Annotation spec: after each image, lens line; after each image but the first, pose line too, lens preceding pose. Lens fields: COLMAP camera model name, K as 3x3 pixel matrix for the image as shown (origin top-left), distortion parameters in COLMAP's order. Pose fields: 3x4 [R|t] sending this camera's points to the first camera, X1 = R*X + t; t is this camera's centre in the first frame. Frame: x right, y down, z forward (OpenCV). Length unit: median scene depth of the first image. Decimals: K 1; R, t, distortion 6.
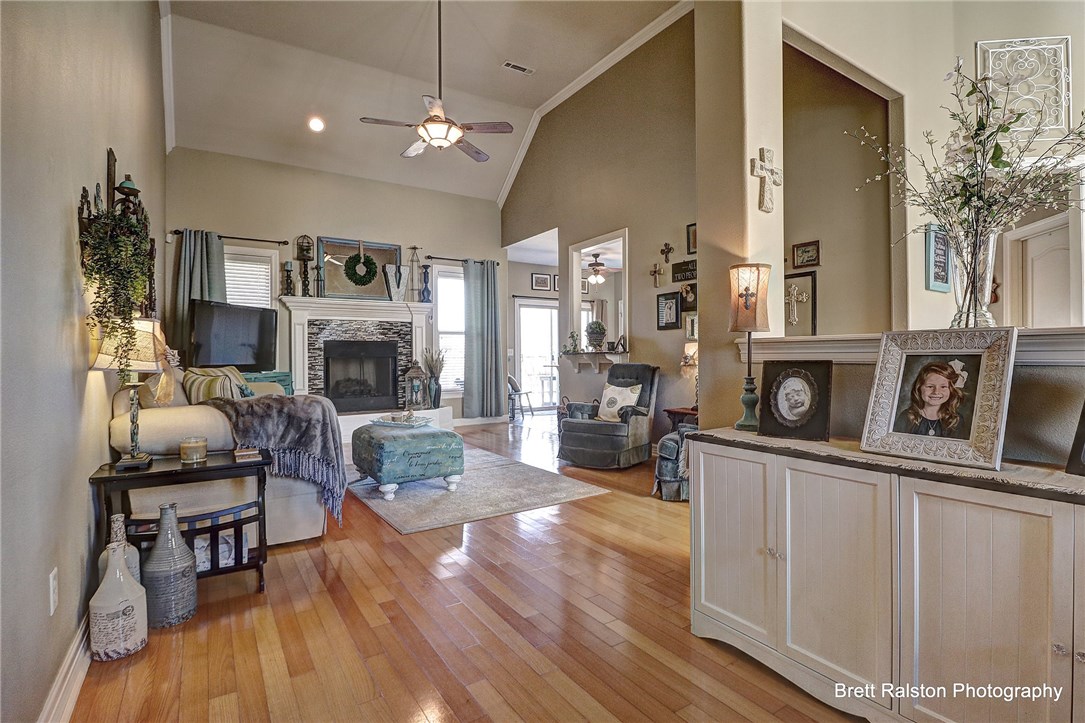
lens RADIAL K [[508.3, 0, 566.0], [0, 508.3, 357.7], [0, 0, 1]] dist [-0.016140, -0.004616]
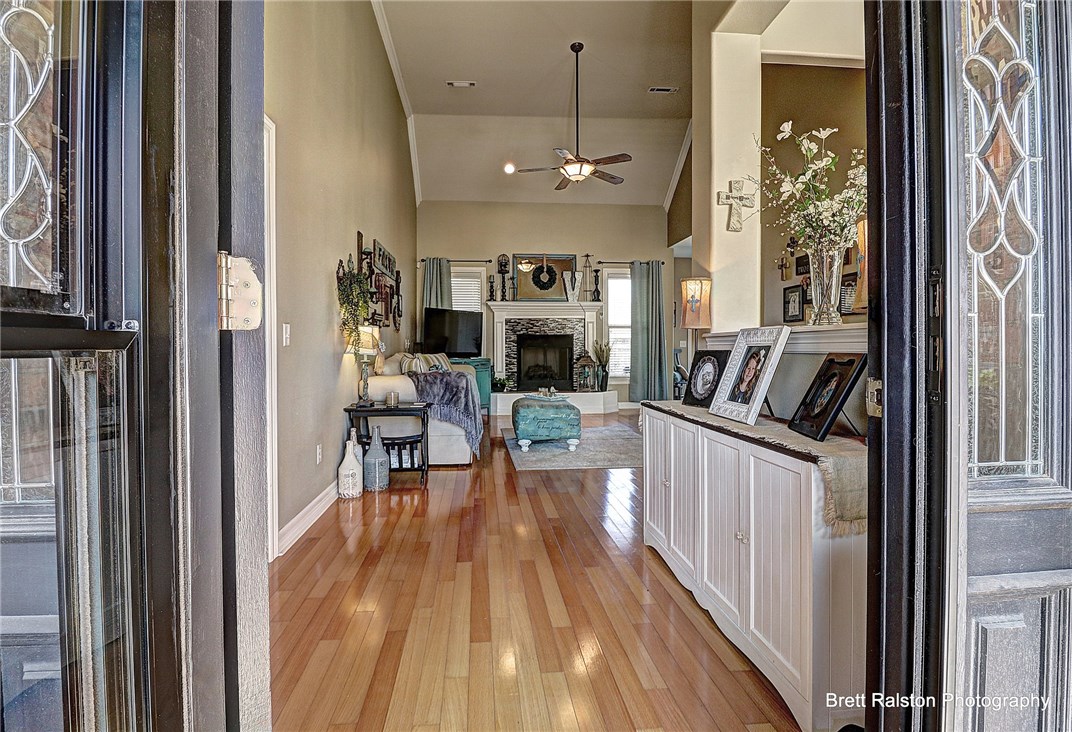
lens RADIAL K [[507.9, 0, 540.8], [0, 507.9, 350.7], [0, 0, 1]] dist [-0.014984, 0.000173]
pose [[0.881069, 0.007170, -0.472934, 0.190397], [-0.005771, 0.999974, 0.004410, 0.000892], [0.472953, -0.001156, 0.881087, -0.109241]]
